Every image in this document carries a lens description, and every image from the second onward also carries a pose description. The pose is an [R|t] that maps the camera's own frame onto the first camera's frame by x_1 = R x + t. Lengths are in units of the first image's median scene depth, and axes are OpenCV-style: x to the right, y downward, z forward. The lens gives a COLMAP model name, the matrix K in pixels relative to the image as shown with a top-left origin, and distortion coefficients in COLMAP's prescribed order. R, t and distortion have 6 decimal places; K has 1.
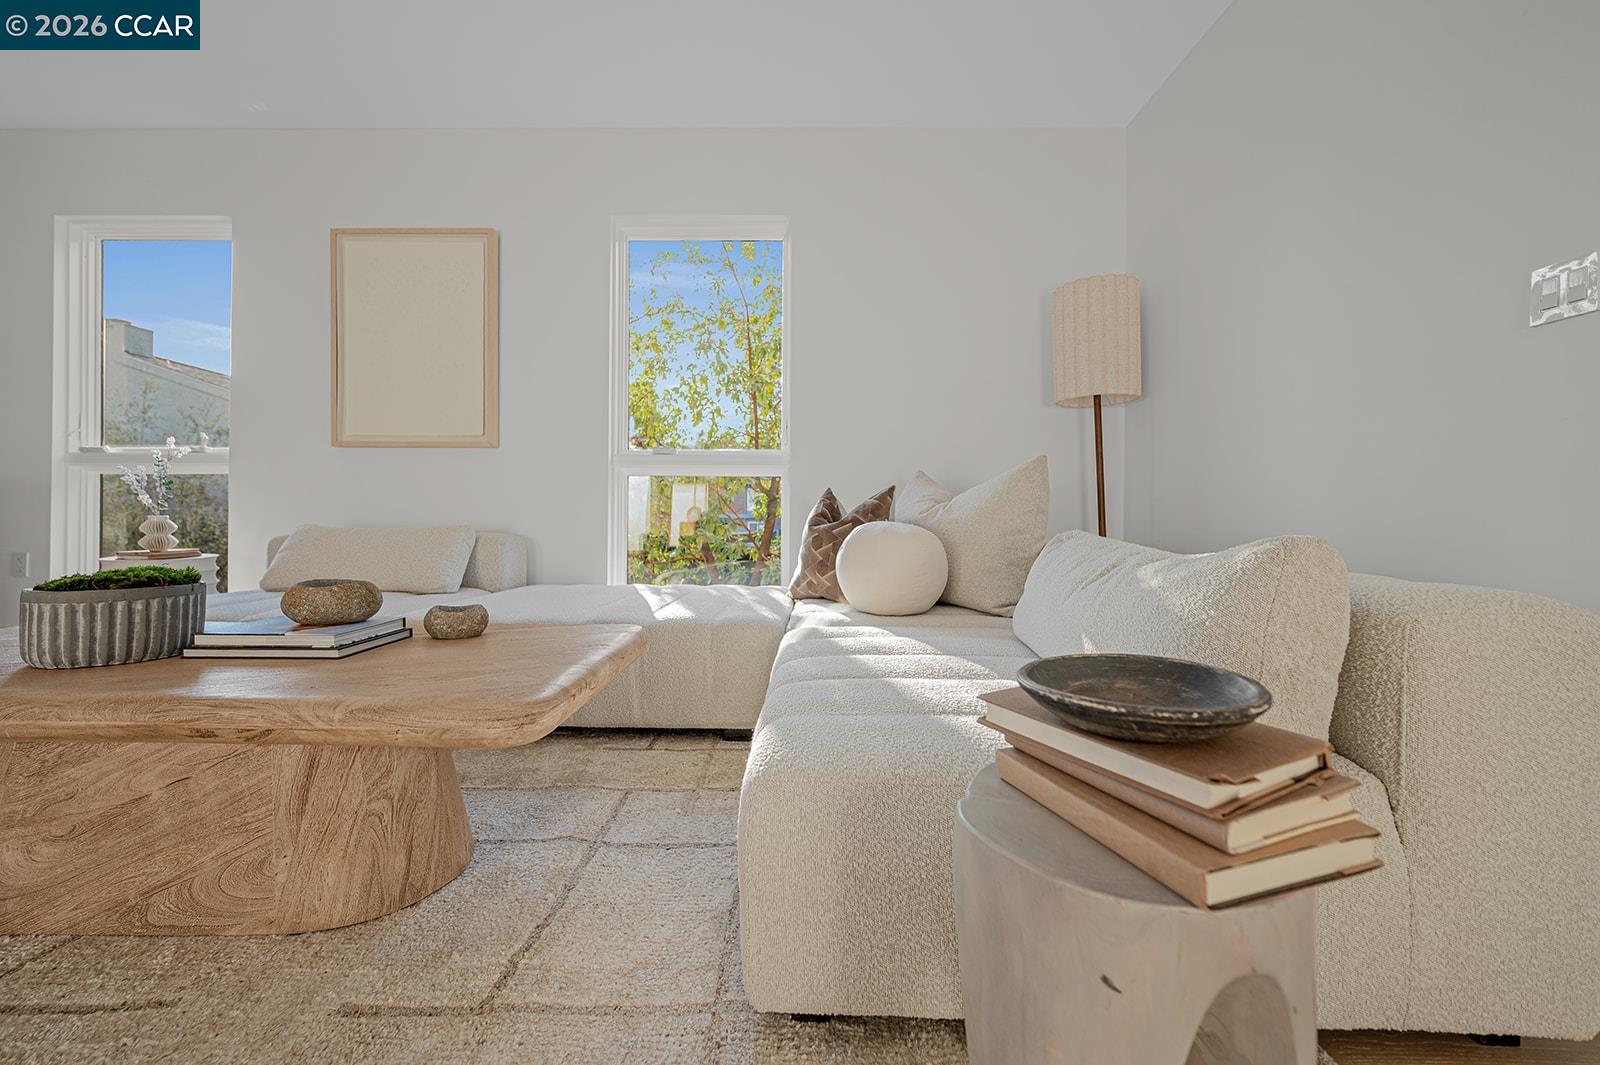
lens RADIAL K [[662.8, 0, 834.9], [0, 662.8, 497.9], [0, 0, 1]] dist [-0.004215, 0.002349]
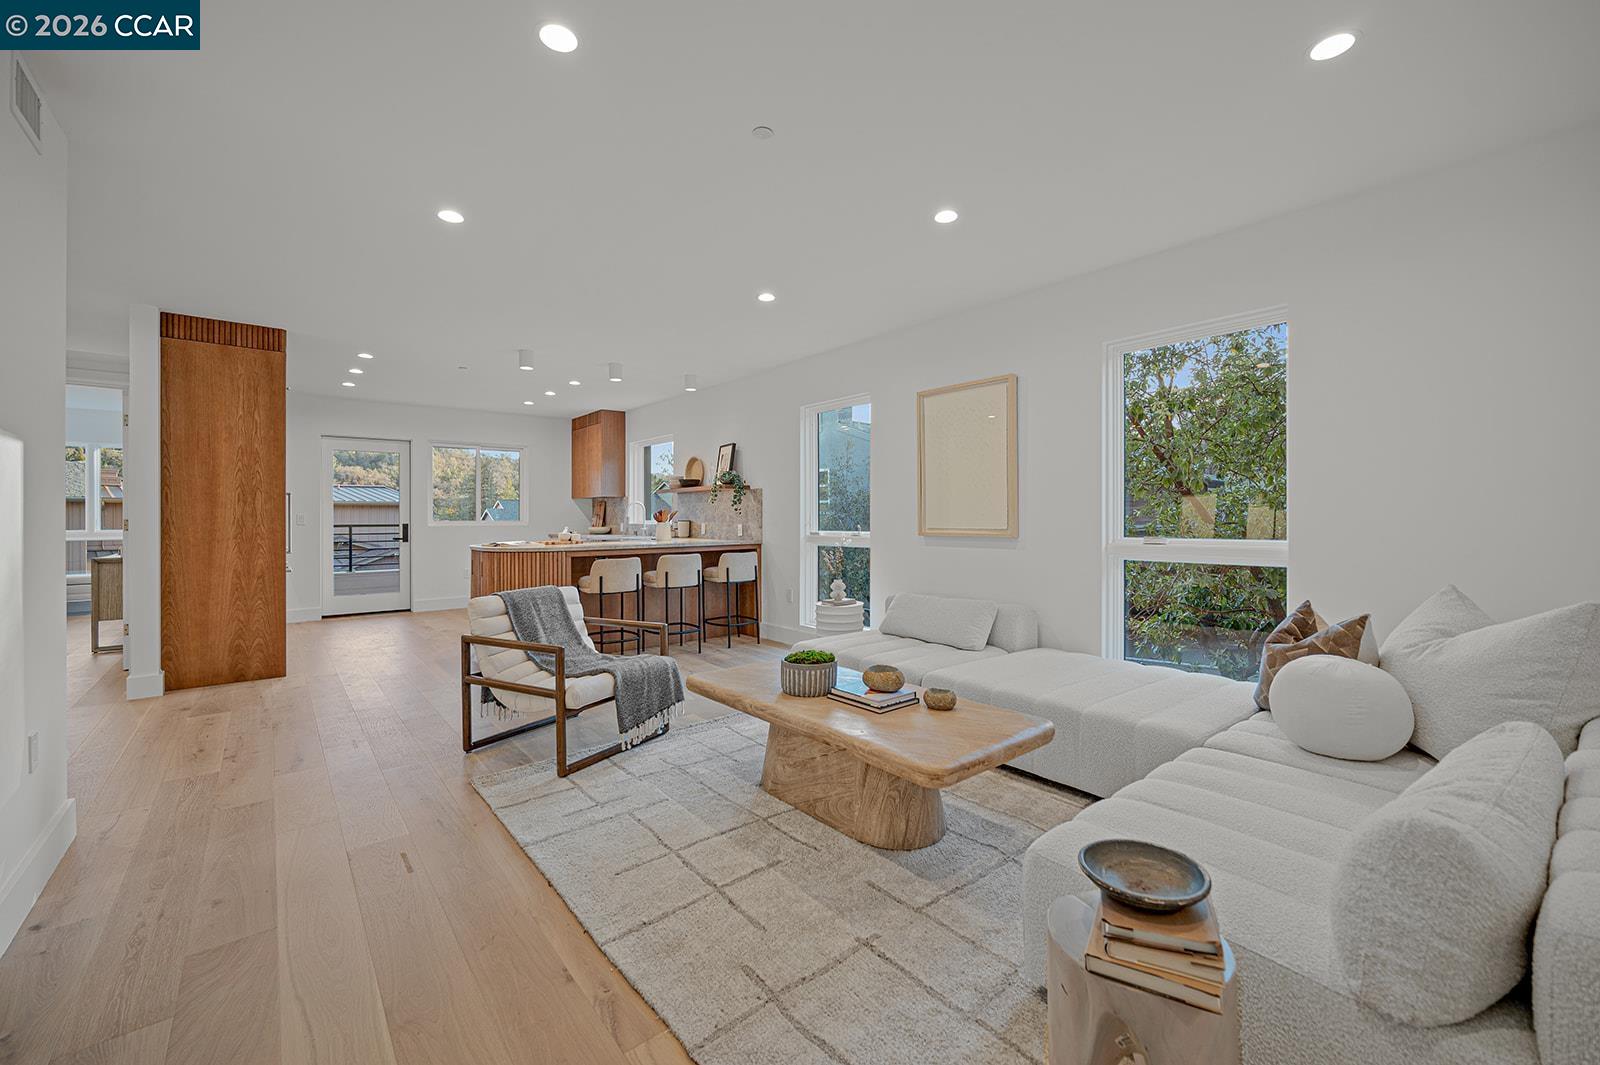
lens RADIAL K [[662.8, 0, 813.5], [0, 662.8, 527.8], [0, 0, 1]] dist [-0.004215, 0.002349]
pose [[0.651386, 0.011040, -0.758666, 0.484738], [0.005531, 0.999798, 0.019298, -0.276048], [0.758726, -0.016766, 0.651194, -0.341161]]
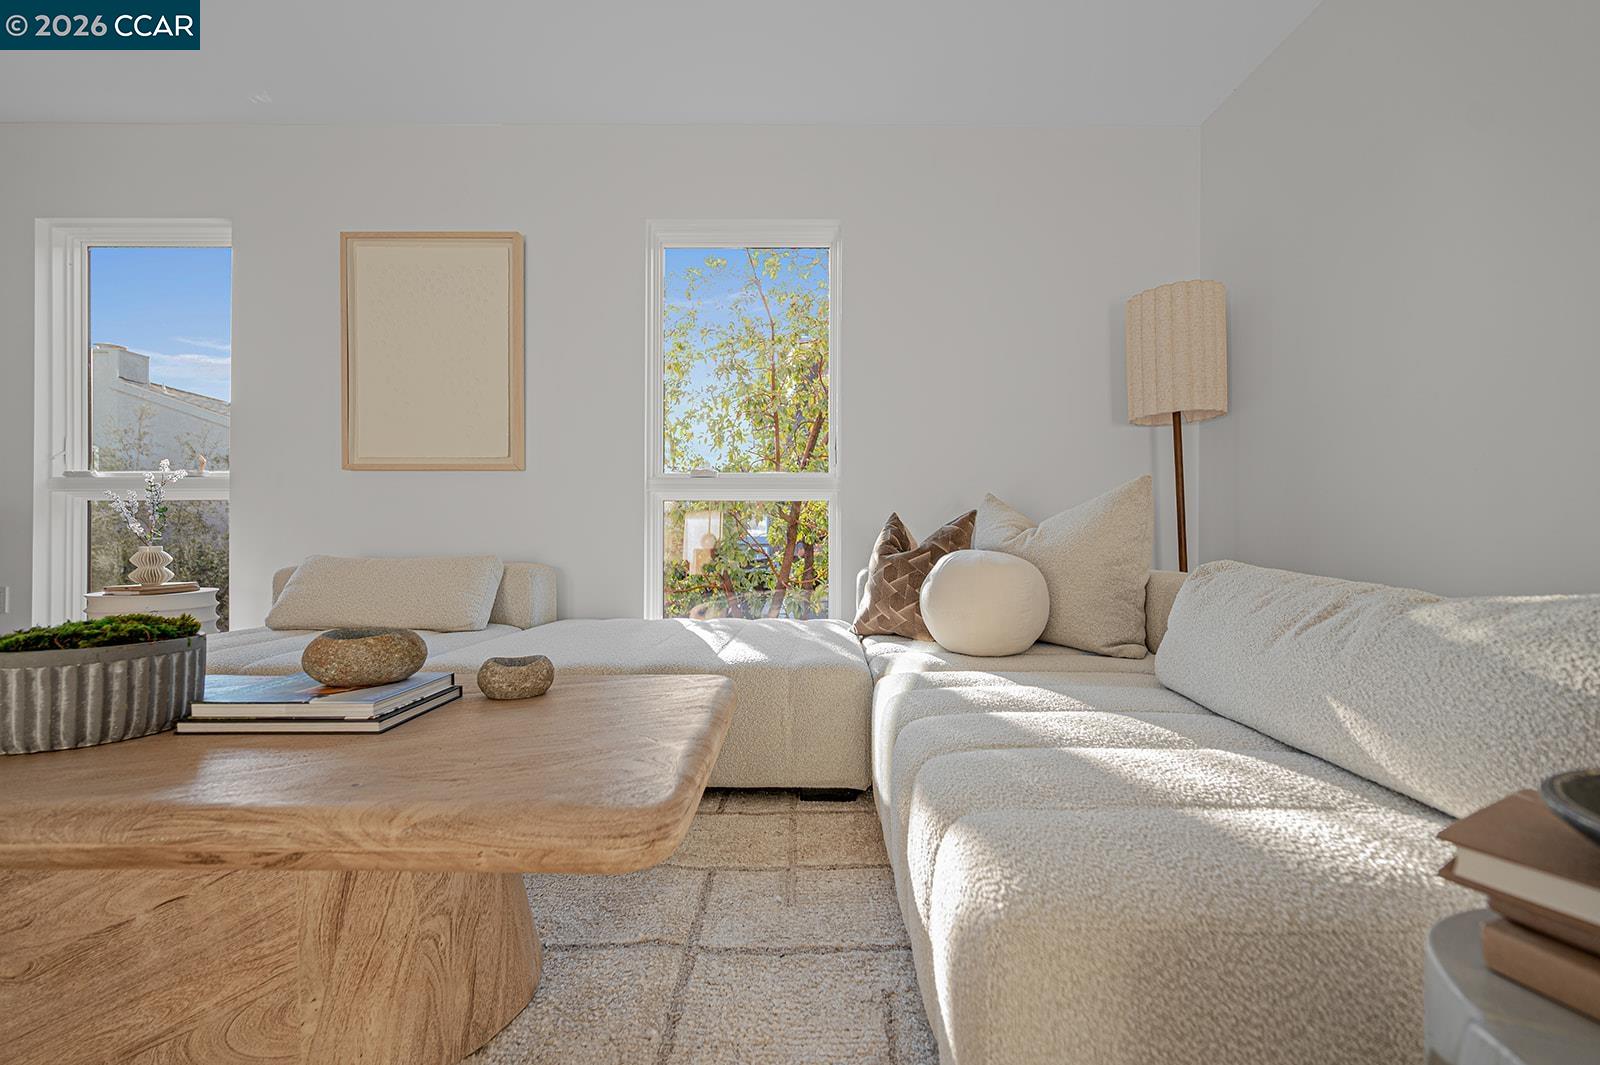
lens RADIAL K [[662.8, 0, 846.8], [0, 662.8, 524.4], [0, 0, 1]] dist [-0.004215, 0.002349]
pose [[0.999931, -0.003675, 0.011147, -0.162178], [0.003664, 0.999993, 0.001005, -0.000864], [-0.011151, -0.000964, 0.999937, 0.168429]]
